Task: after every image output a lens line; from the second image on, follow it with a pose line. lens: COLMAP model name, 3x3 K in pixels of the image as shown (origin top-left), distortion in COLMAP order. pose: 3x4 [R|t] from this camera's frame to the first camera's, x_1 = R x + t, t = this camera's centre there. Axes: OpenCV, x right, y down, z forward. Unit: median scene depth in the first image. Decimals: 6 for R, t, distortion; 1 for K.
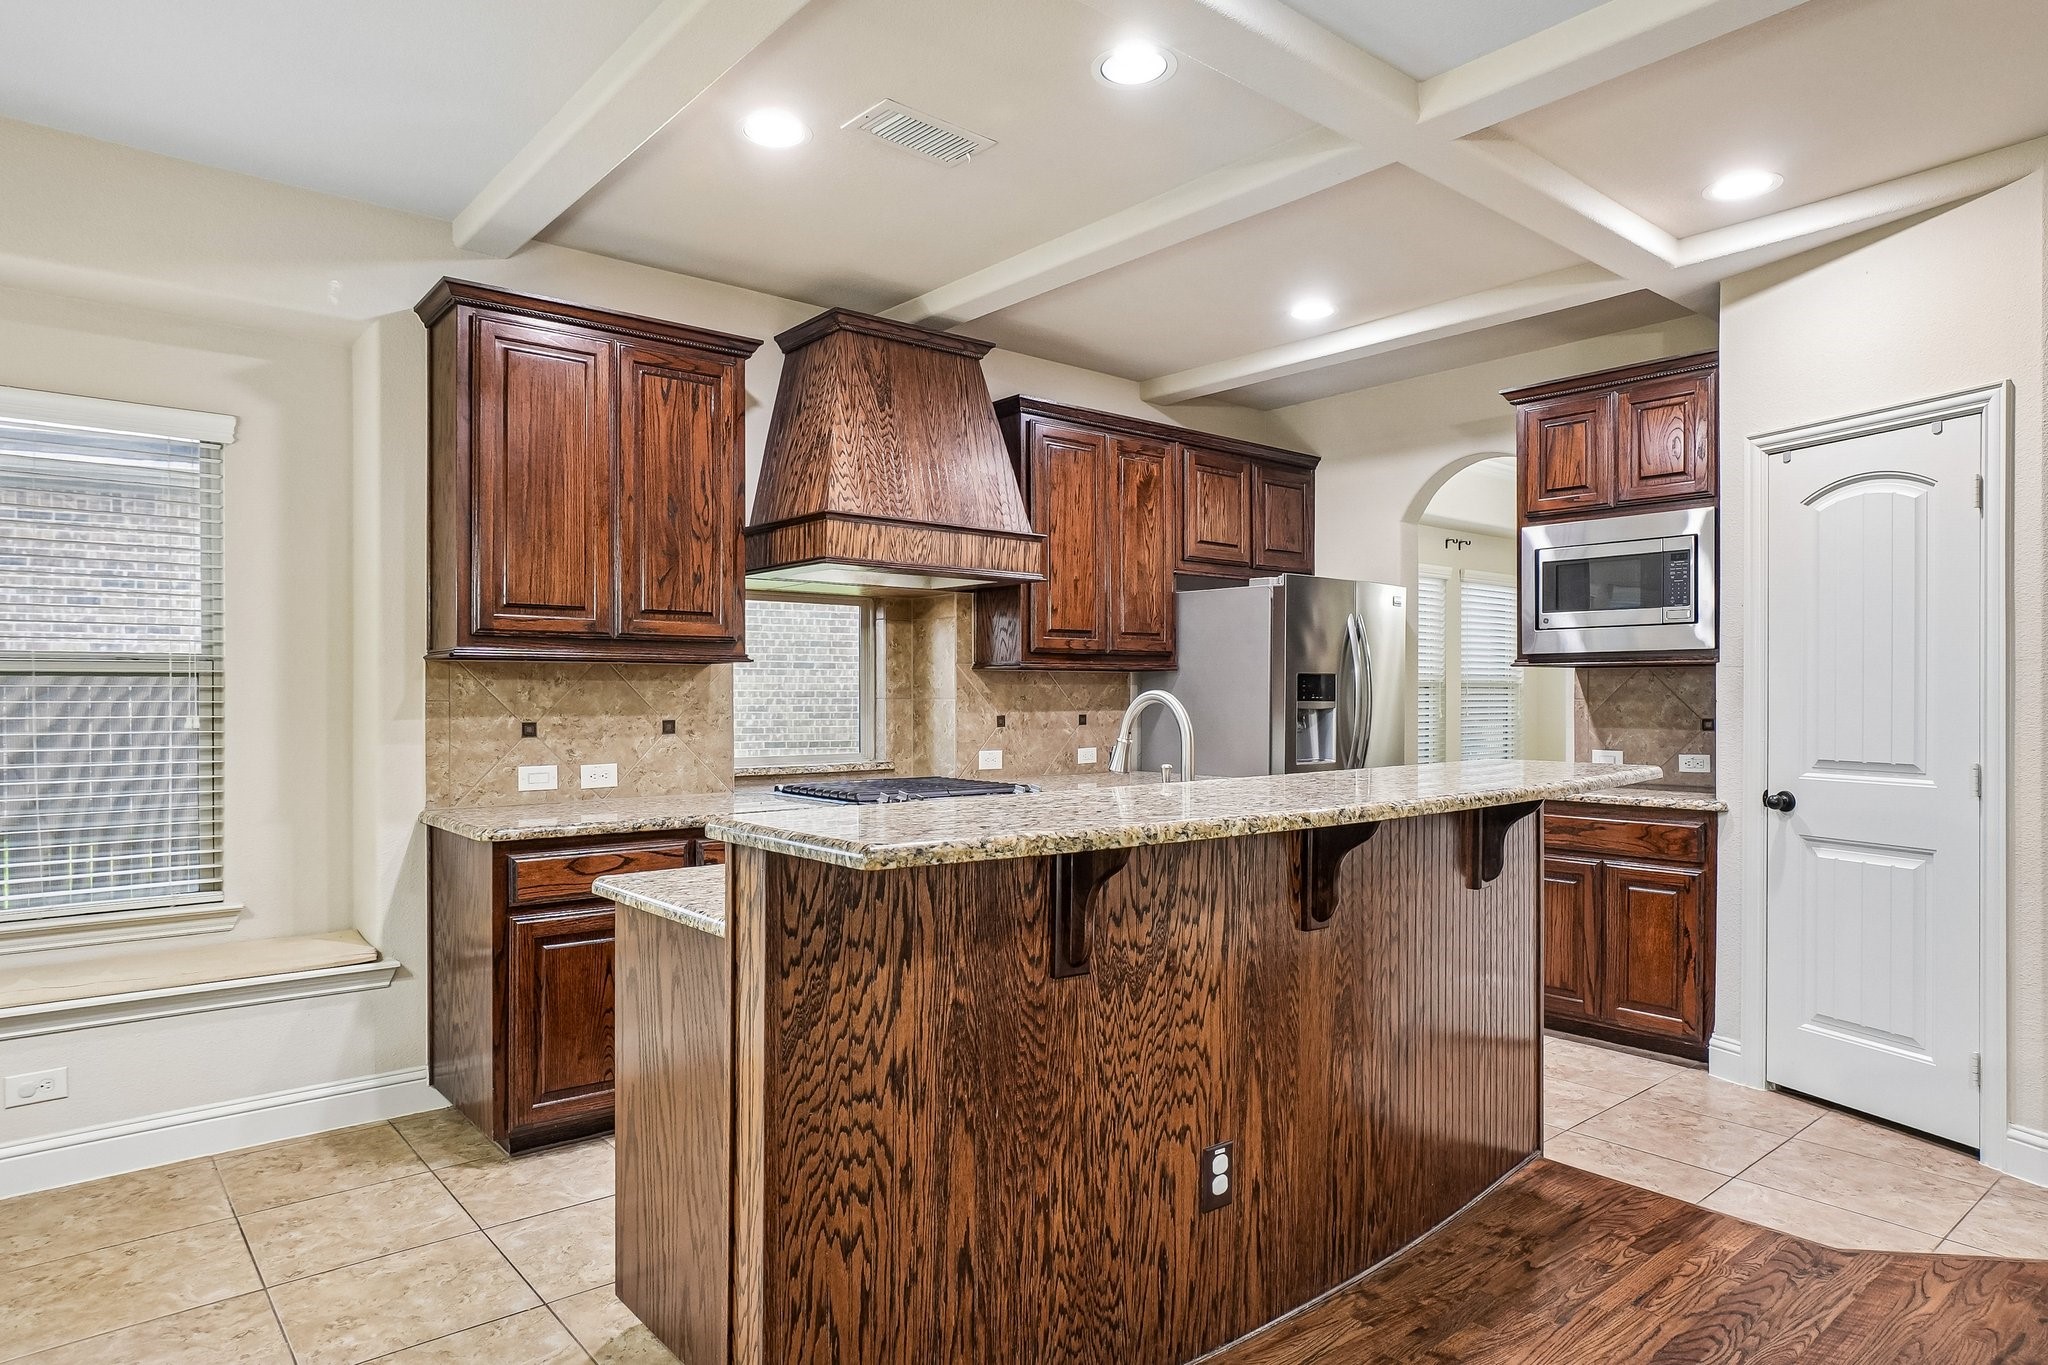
lens RADIAL K [[1176.2, 0, 1013.4], [0, 1176.2, 692.4], [0, 0, 1]] dist [-0.020691, 0.000633]
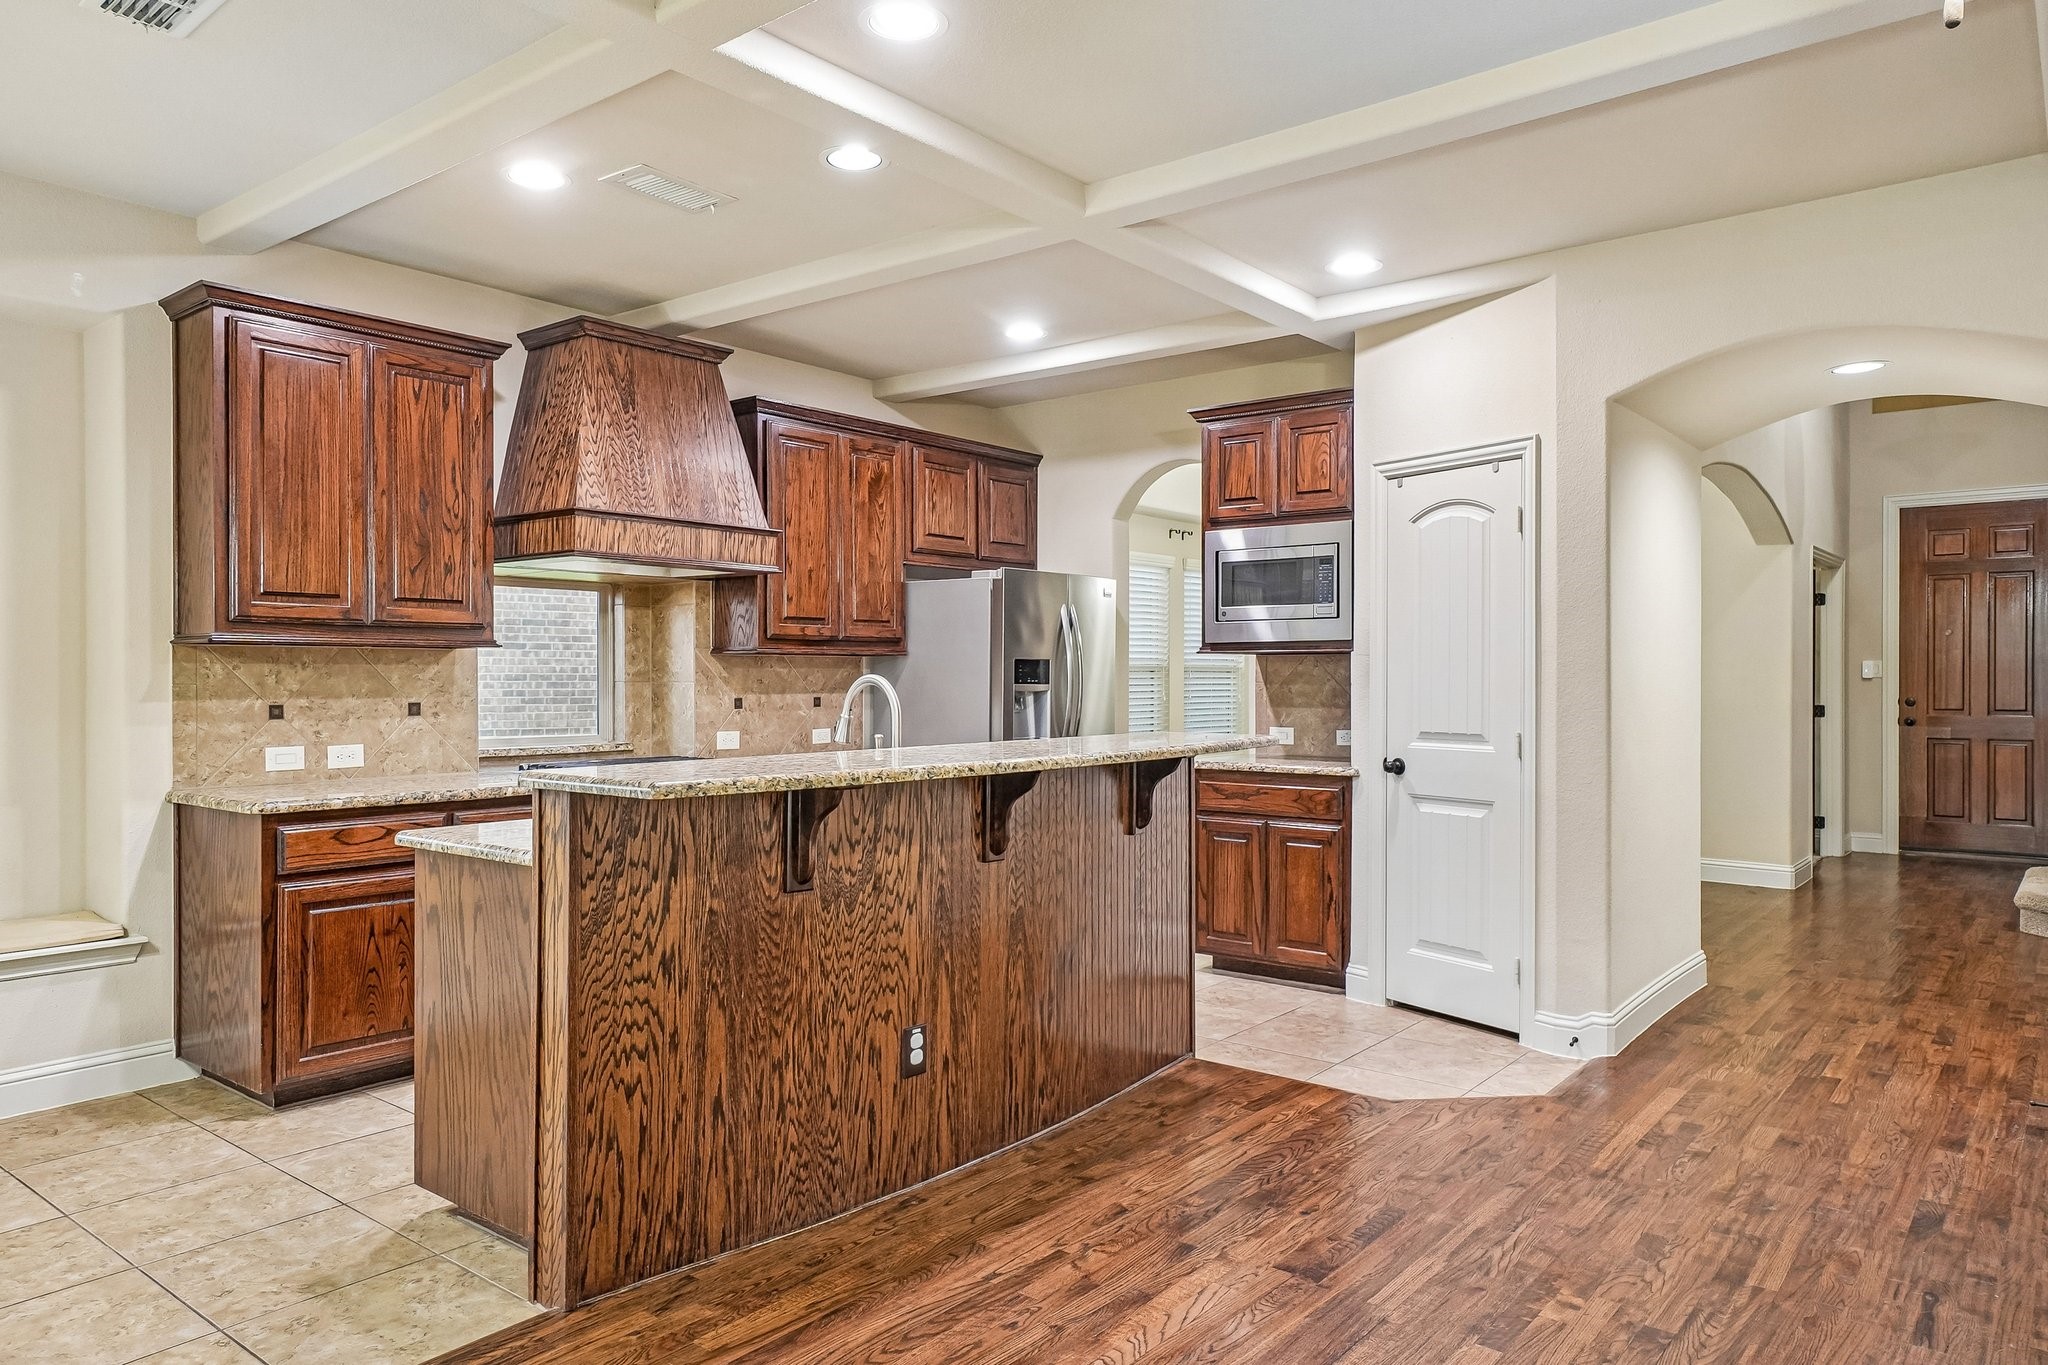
lens RADIAL K [[1326.5, 0, 990.9], [0, 1326.5, 689.4], [0, 0, 1]] dist [-0.006387, 0.002755]
pose [[0.983361, -0.001058, 0.181658, -0.005439], [-0.000803, 0.999948, 0.010170, -0.000463], [-0.181660, -0.010146, 0.983309, -0.282189]]
